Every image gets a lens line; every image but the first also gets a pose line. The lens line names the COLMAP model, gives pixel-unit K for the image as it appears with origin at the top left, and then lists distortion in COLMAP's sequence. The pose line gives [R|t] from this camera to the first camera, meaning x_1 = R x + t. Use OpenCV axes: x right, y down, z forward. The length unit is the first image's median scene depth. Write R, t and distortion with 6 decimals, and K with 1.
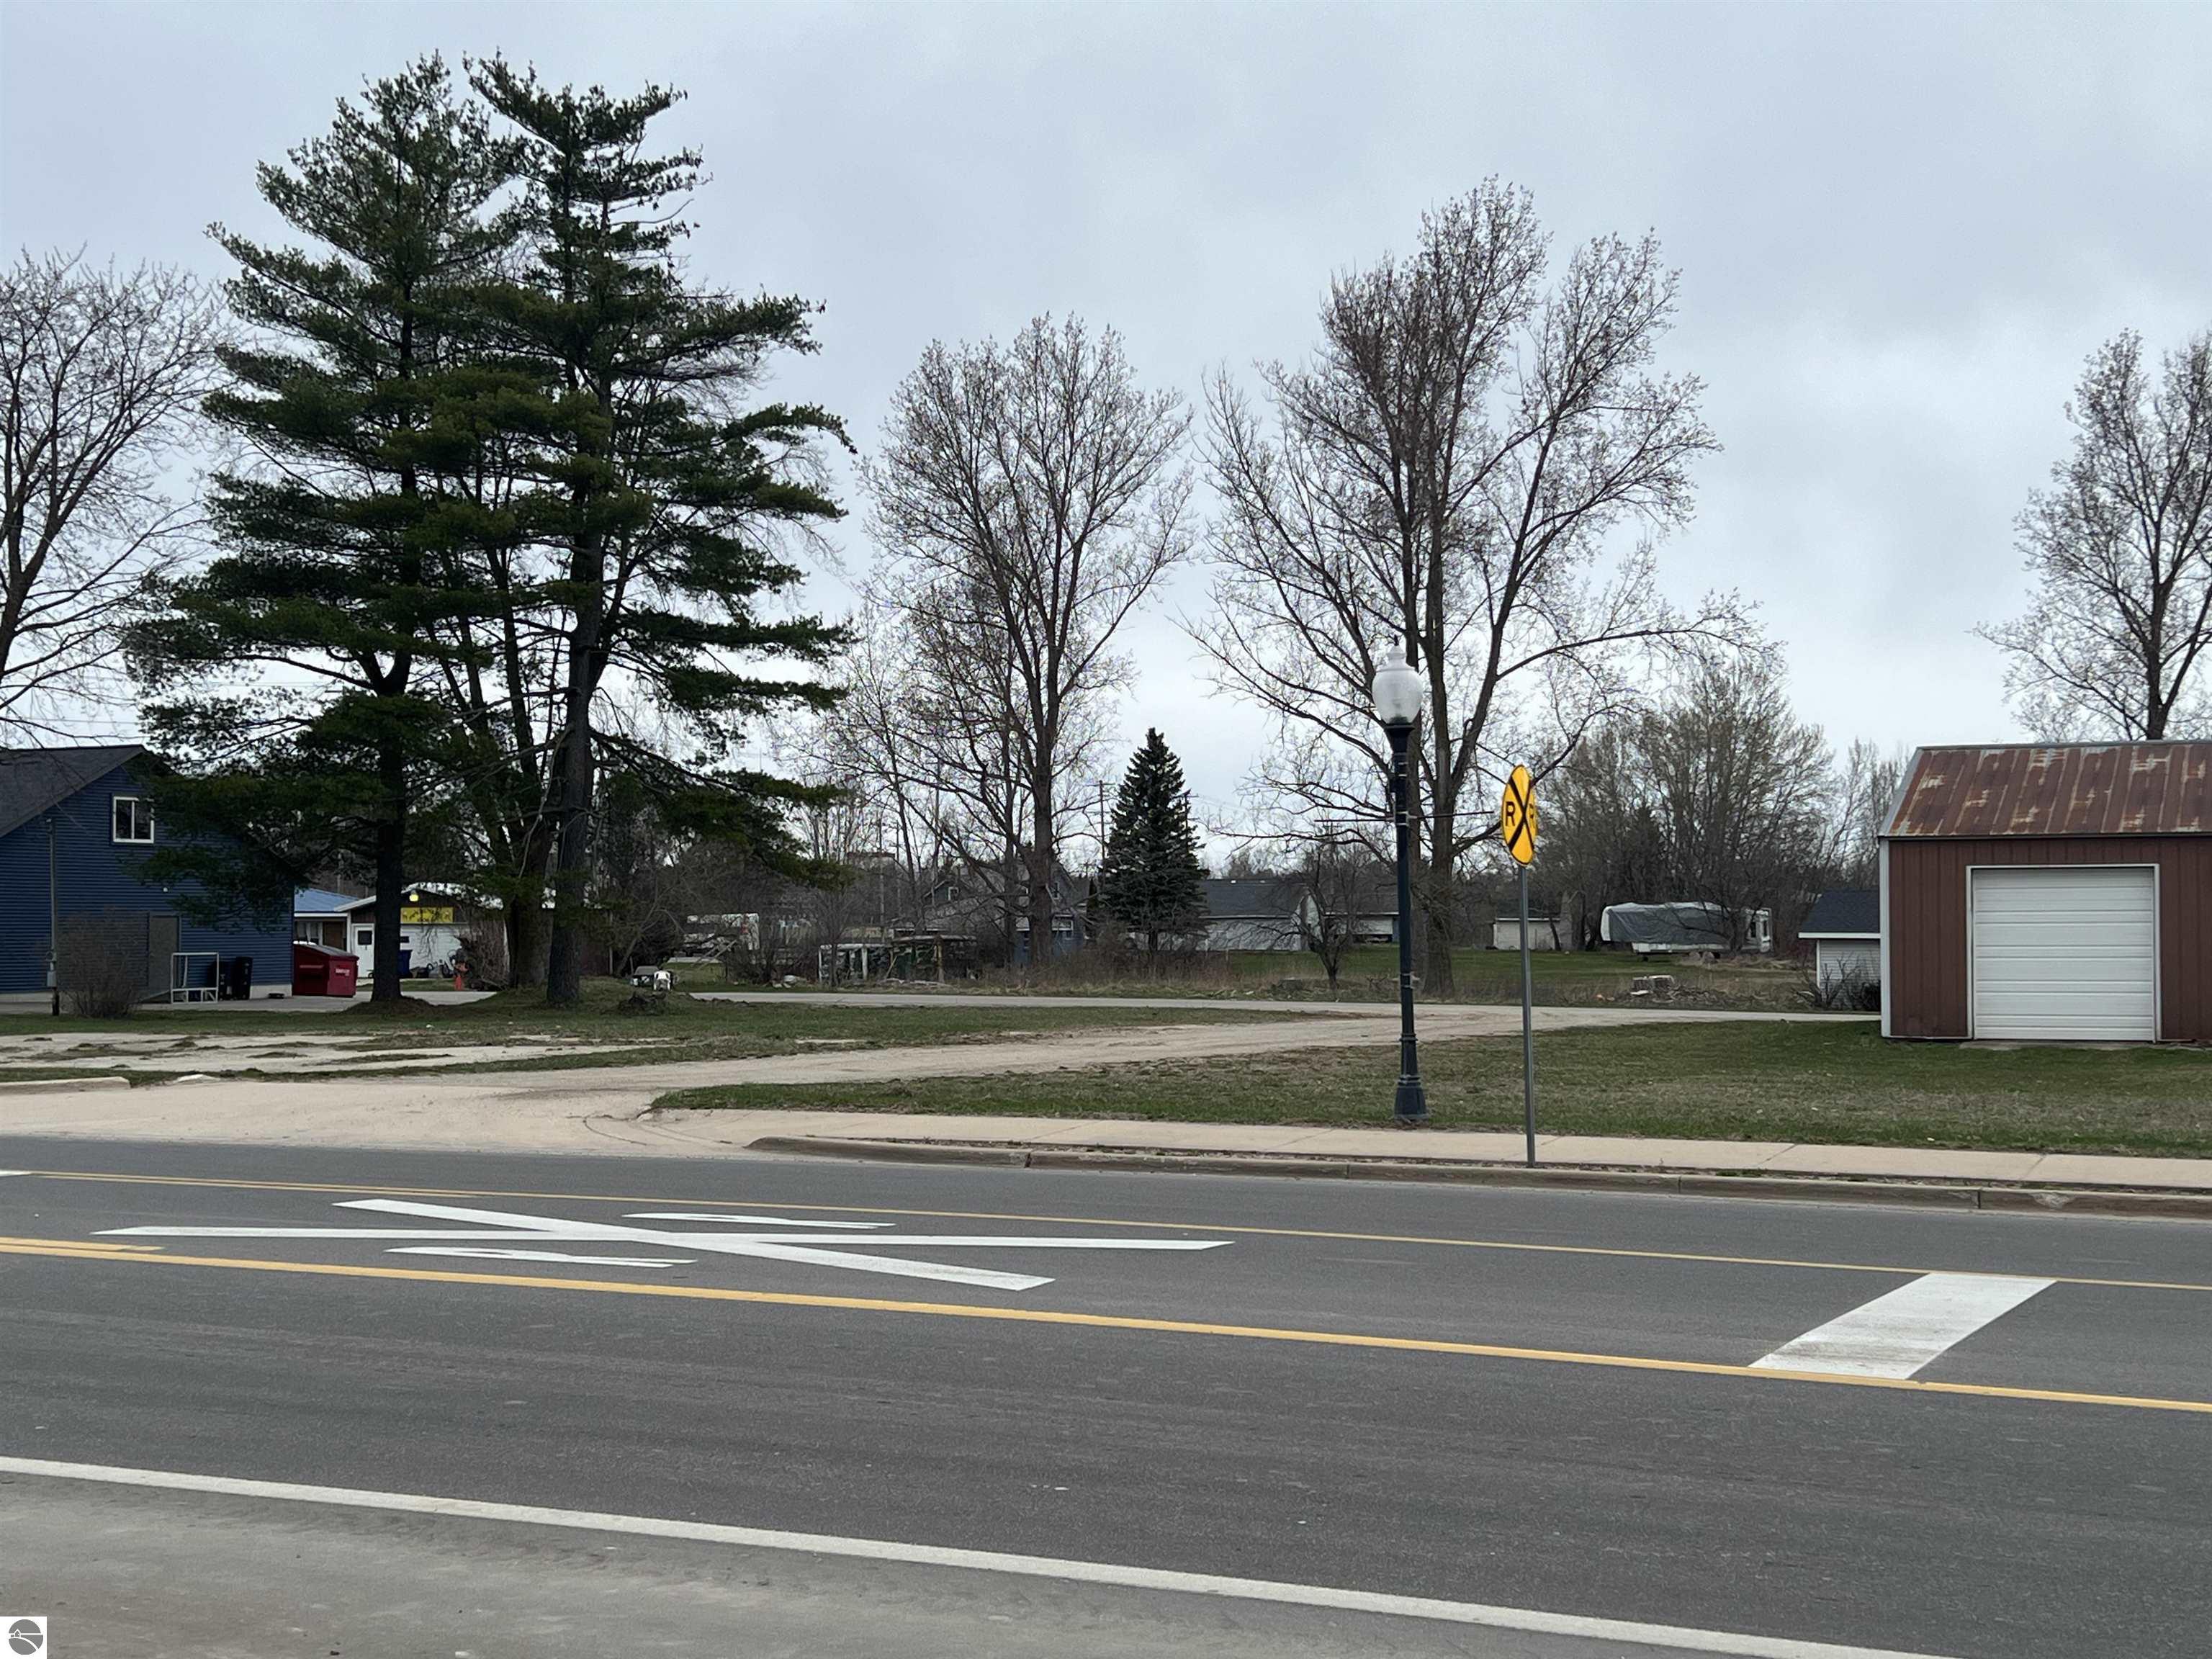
lens RADIAL K [[2797.8, 0, 1094.4], [0, 2797.8, 831.9], [0, 0, 1]] dist [0.144880, 0.000000]
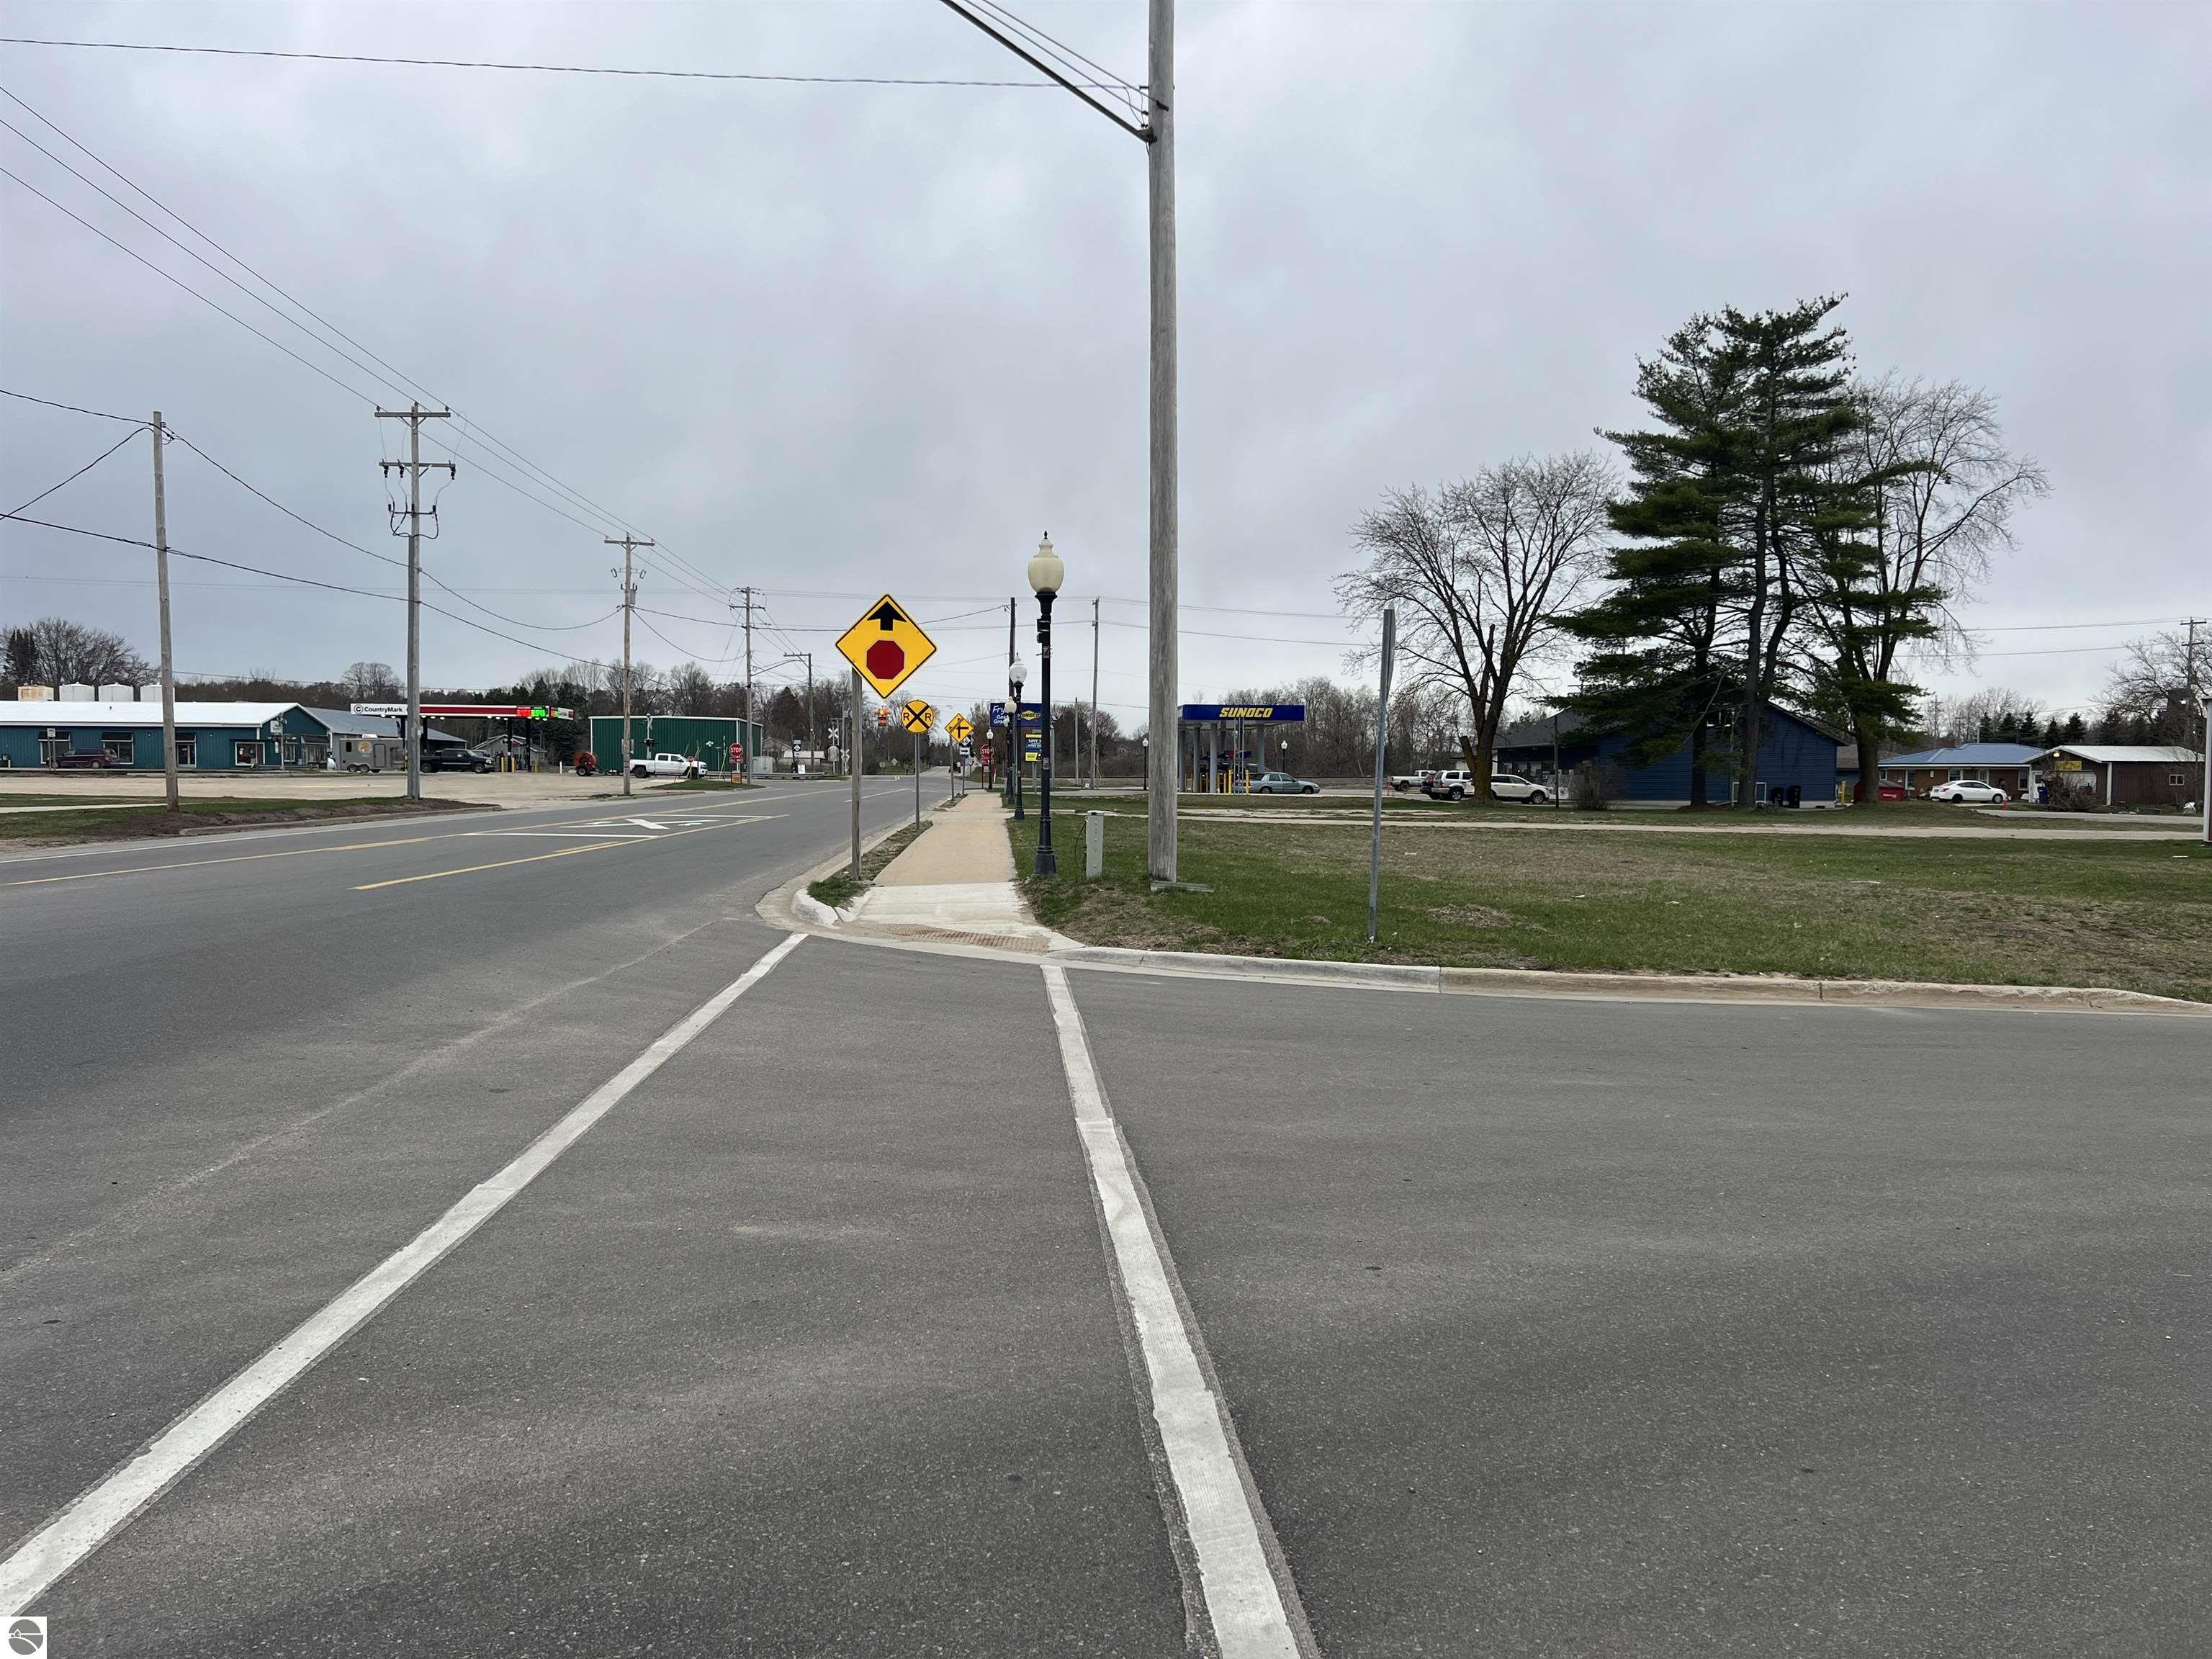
lens RADIAL K [[1628.2, 0, 1097.9], [0, 1628.2, 836.8], [0, 0, 1]] dist [0.015298, -0.022643]
pose [[0.505422, 0.039163, -0.861983, 0.509009], [0.021423, 0.998092, 0.057908, 0.006698], [0.862606, -0.047735, 0.503619, 0.072331]]
